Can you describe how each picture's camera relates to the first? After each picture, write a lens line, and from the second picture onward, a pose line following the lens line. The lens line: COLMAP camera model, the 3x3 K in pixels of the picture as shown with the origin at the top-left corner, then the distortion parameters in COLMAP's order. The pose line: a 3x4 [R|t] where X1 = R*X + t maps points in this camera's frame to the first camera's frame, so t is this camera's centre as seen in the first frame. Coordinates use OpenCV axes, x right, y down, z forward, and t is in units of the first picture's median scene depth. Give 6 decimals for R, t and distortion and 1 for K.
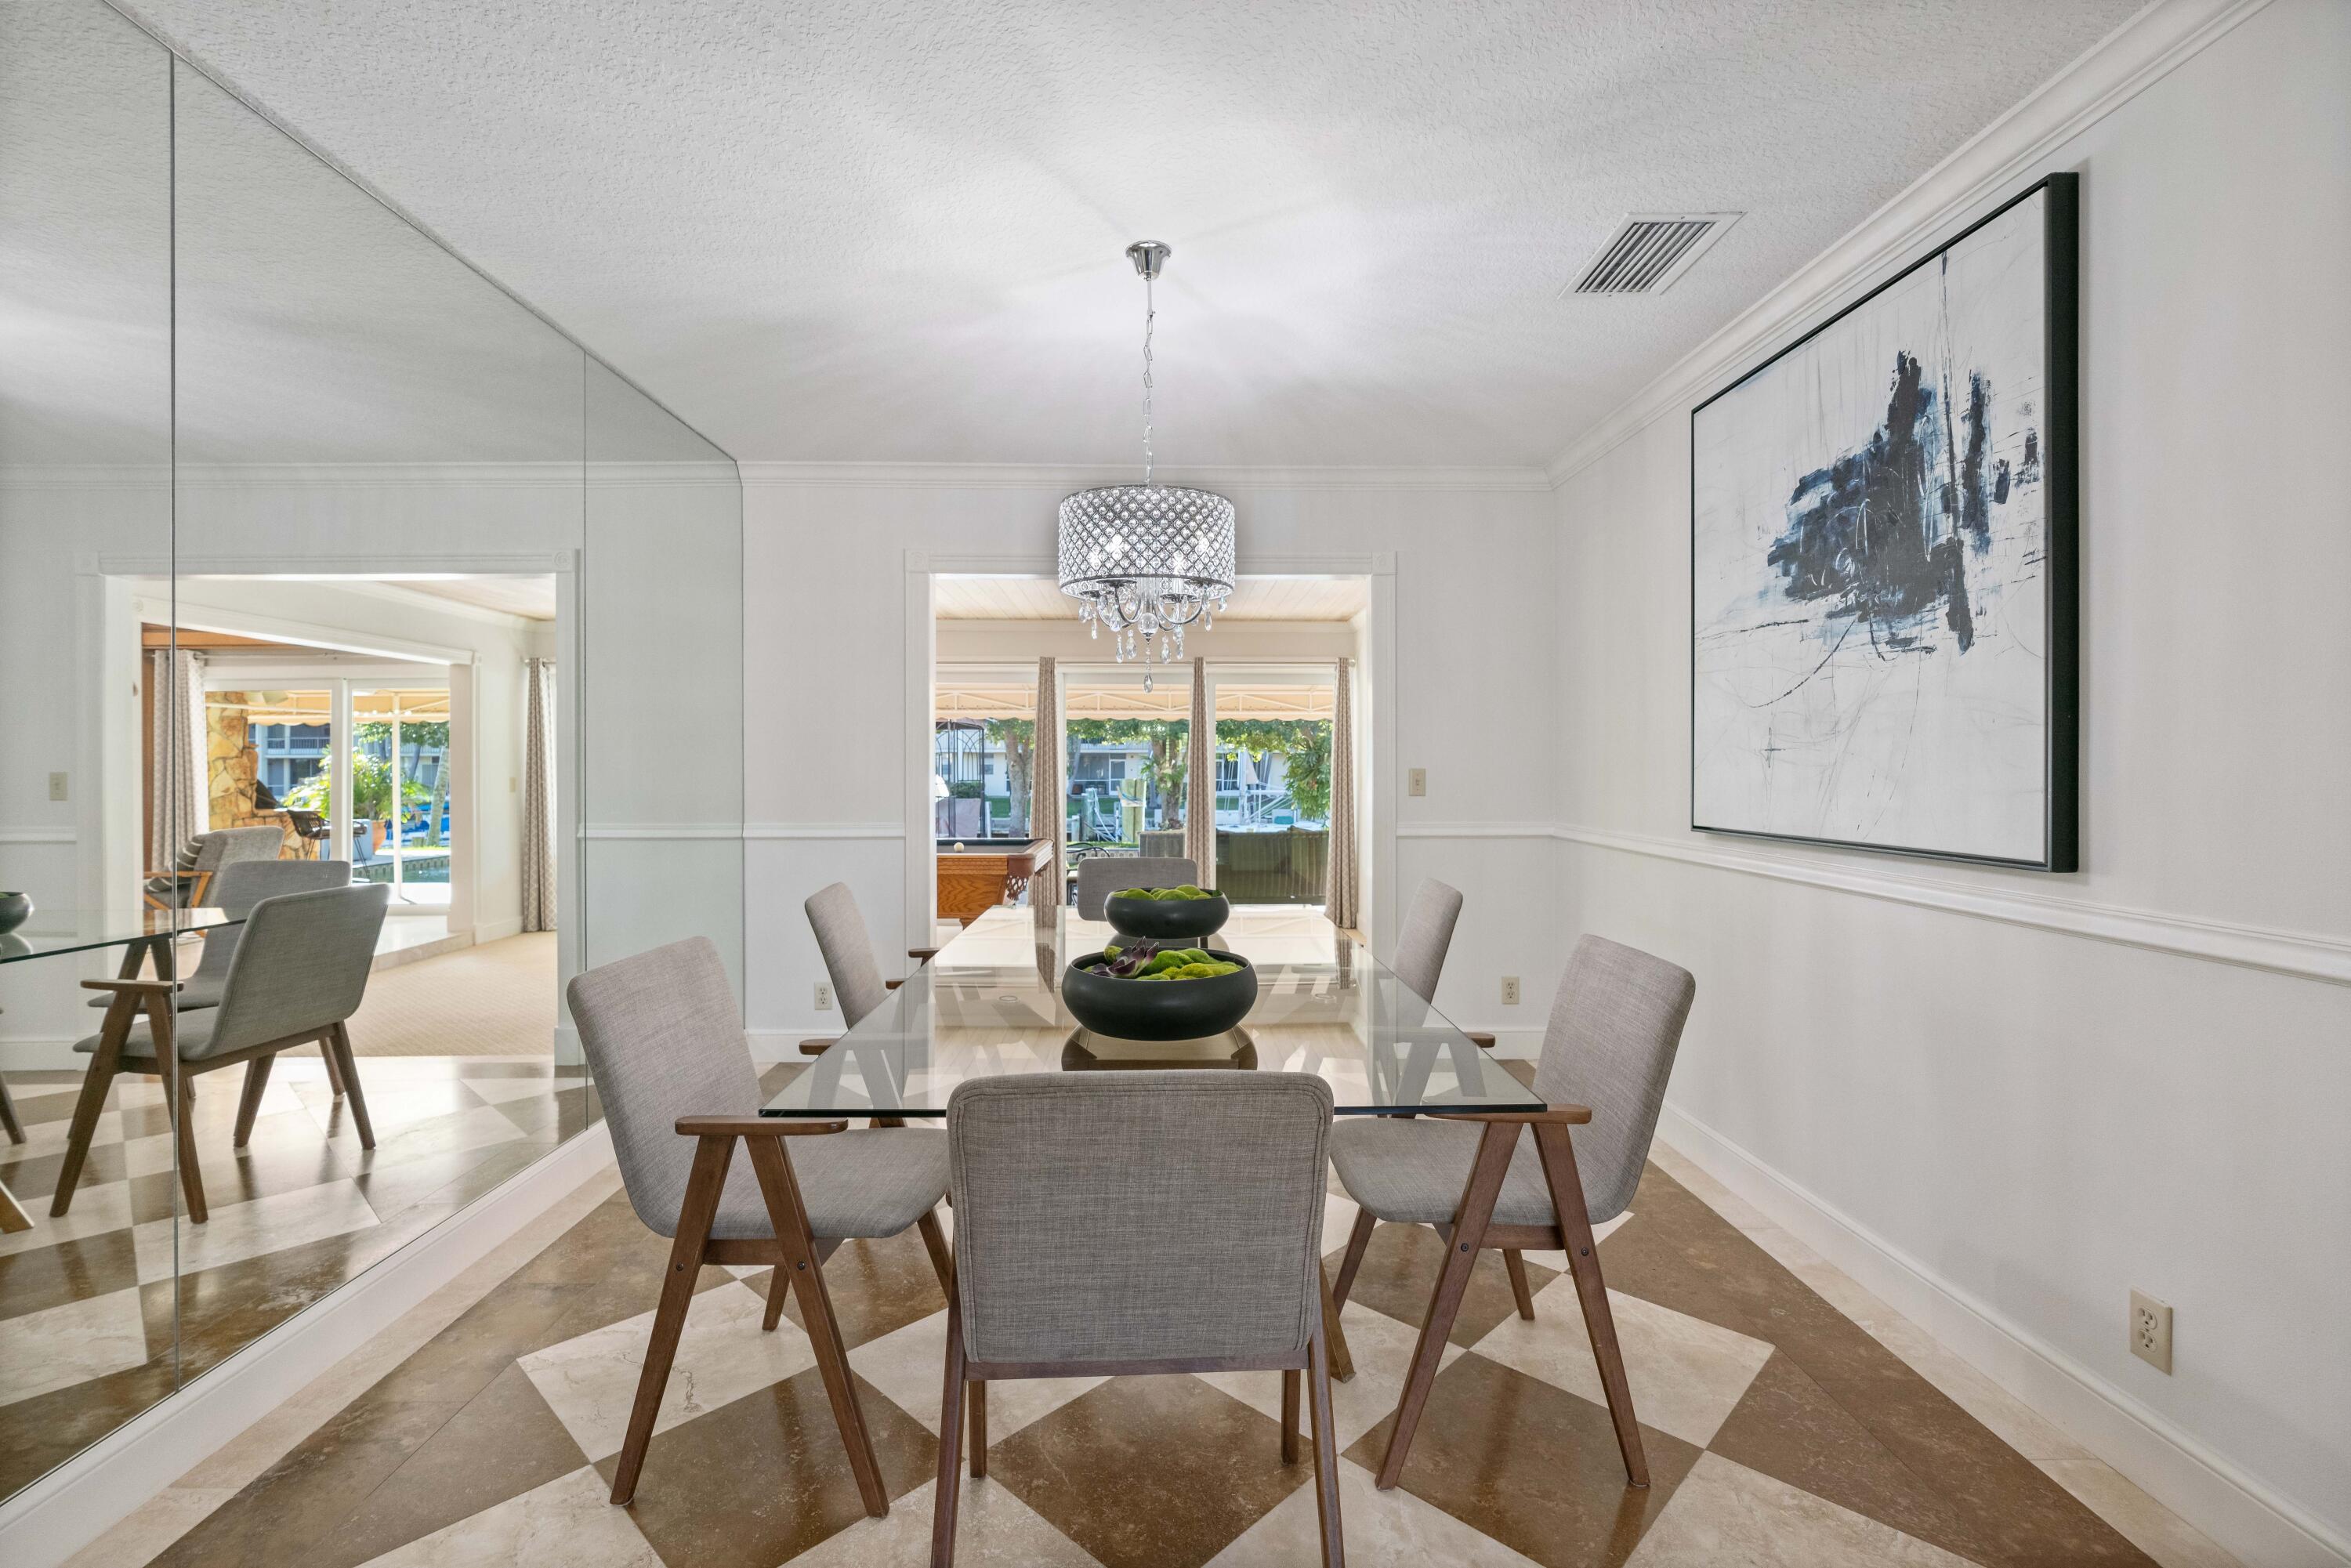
lens RADIAL K [[1057.5, 0, 1165.5], [0, 1057.5, 773.1], [0, 0, 1]] dist [-0.011308, 0.004835]
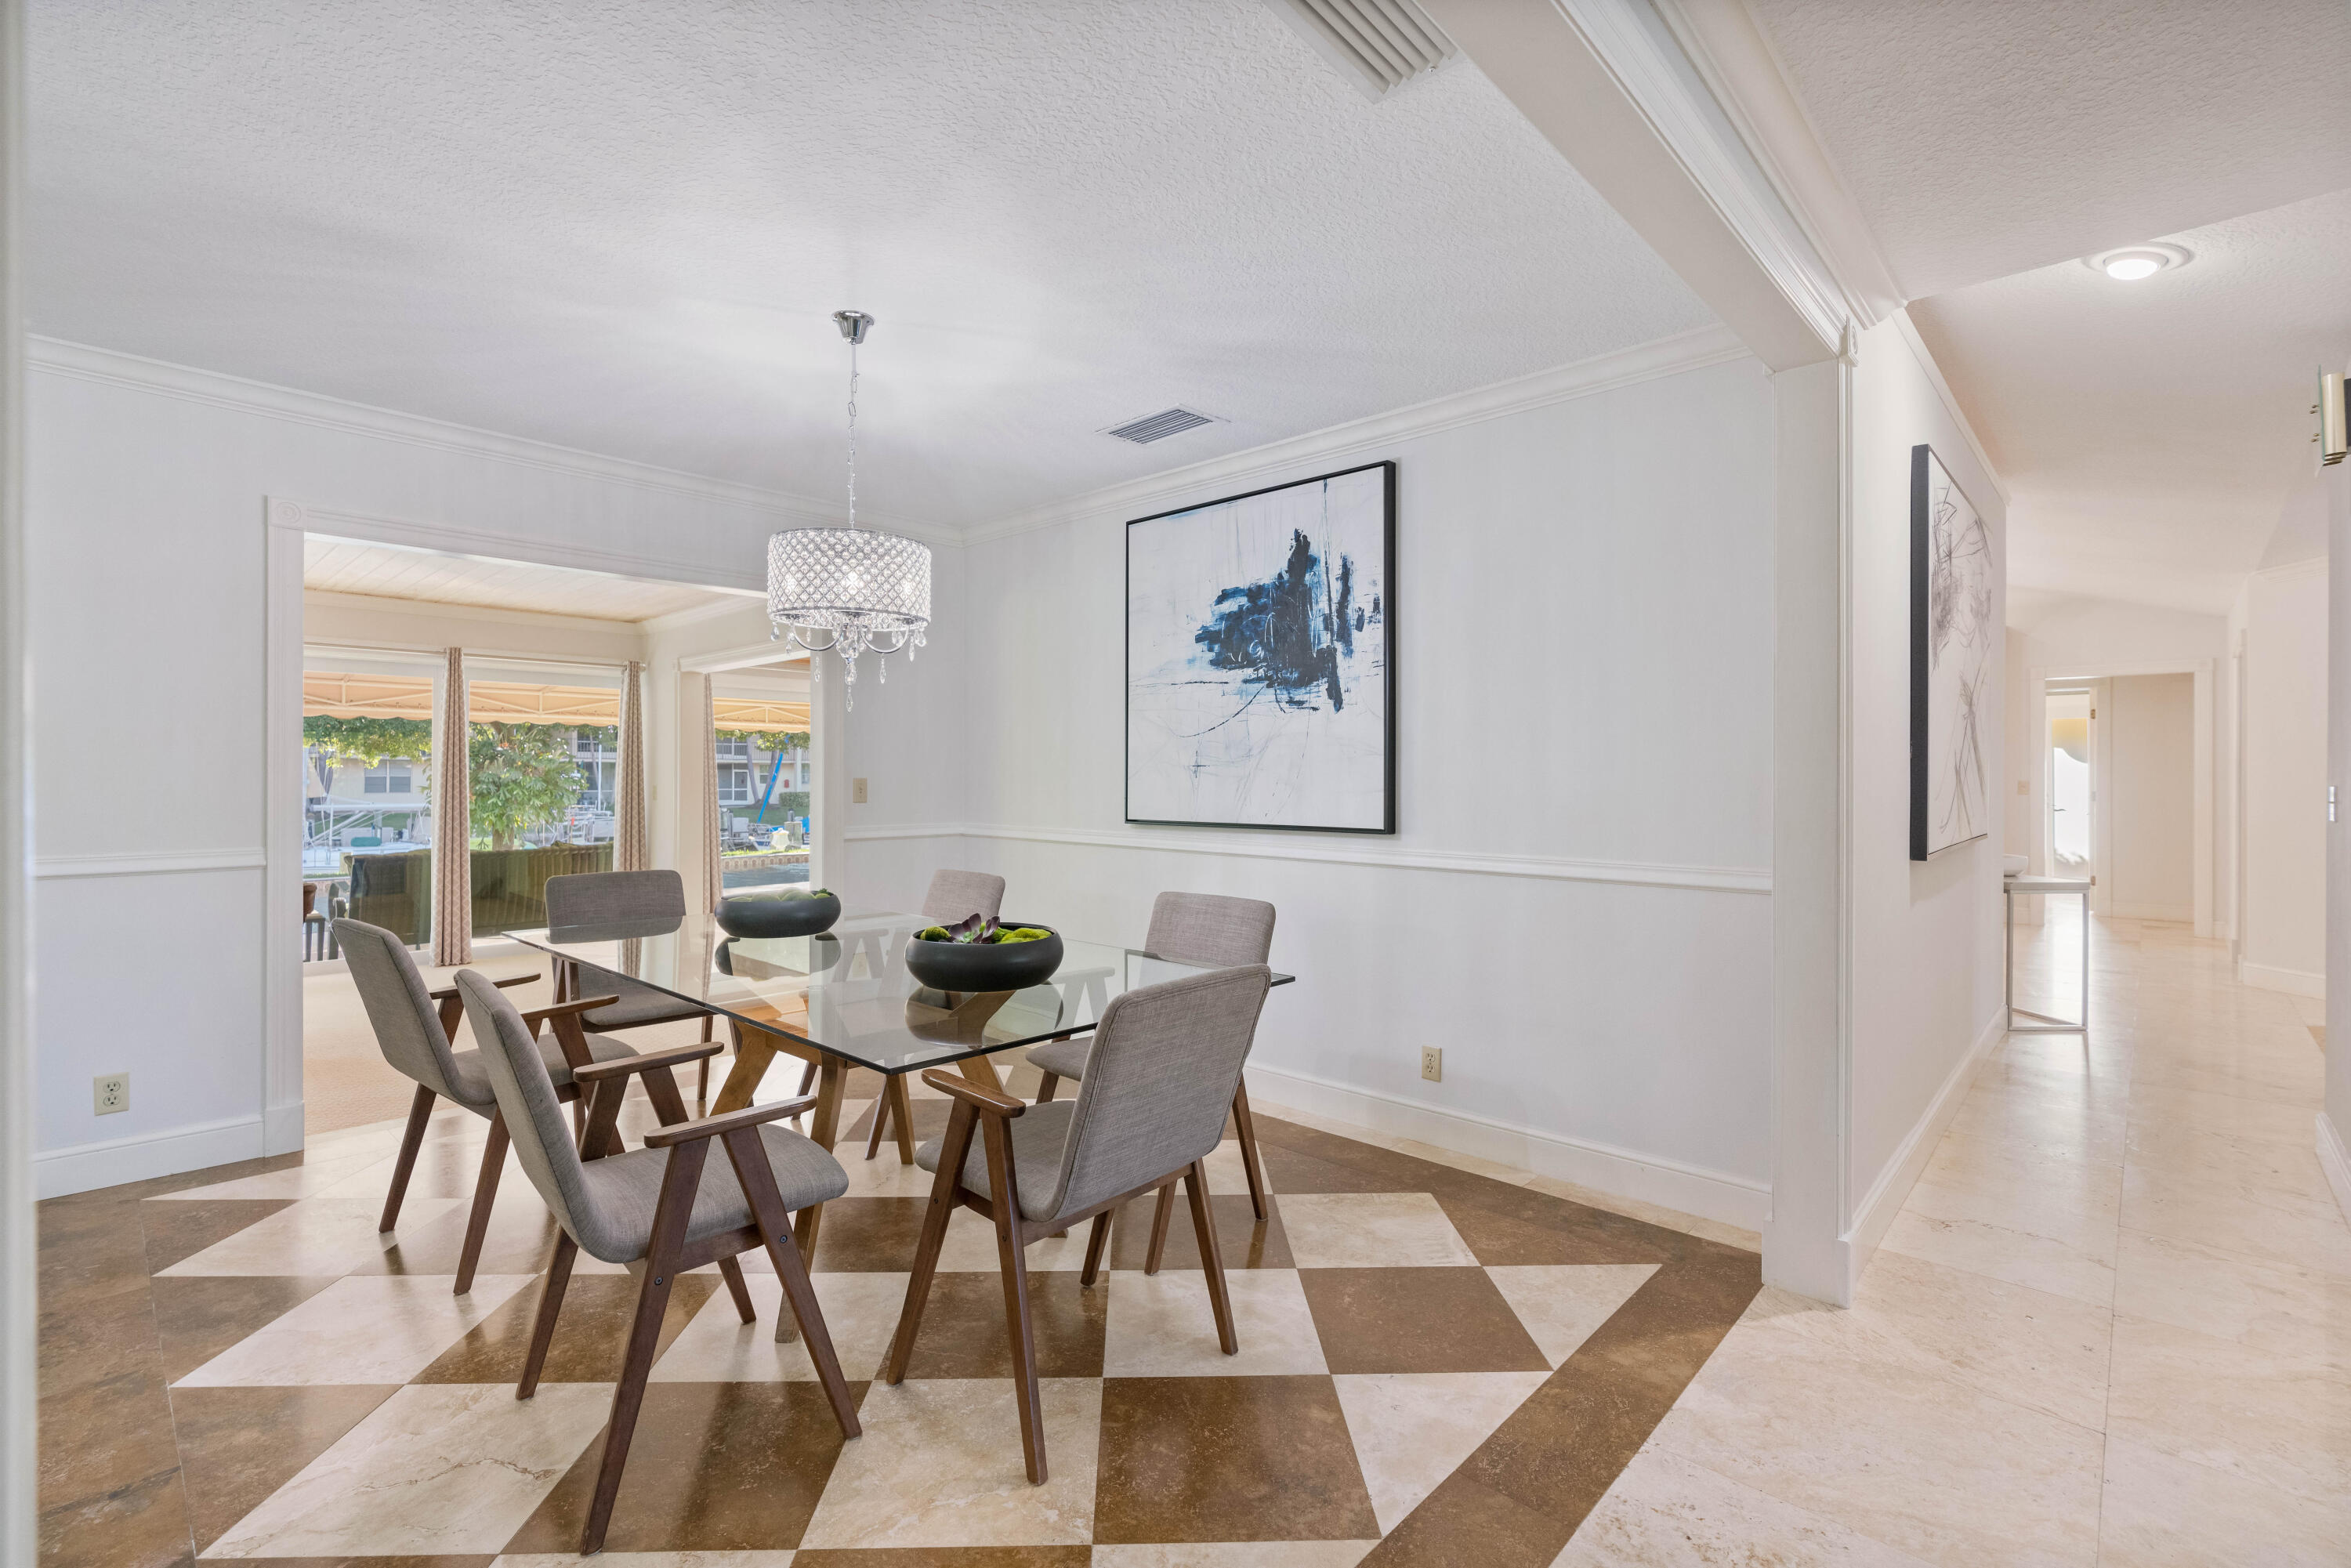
lens RADIAL K [[1056.7, 0, 1162.0], [0, 1056.7, 778.4], [0, 0, 1]] dist [-0.005690, 0.001023]
pose [[0.705201, -0.000182, 0.709007, -0.650518], [0.001752, 0.999997, -0.001486, -0.002268], [-0.709005, 0.002290, 0.705200, -0.031478]]
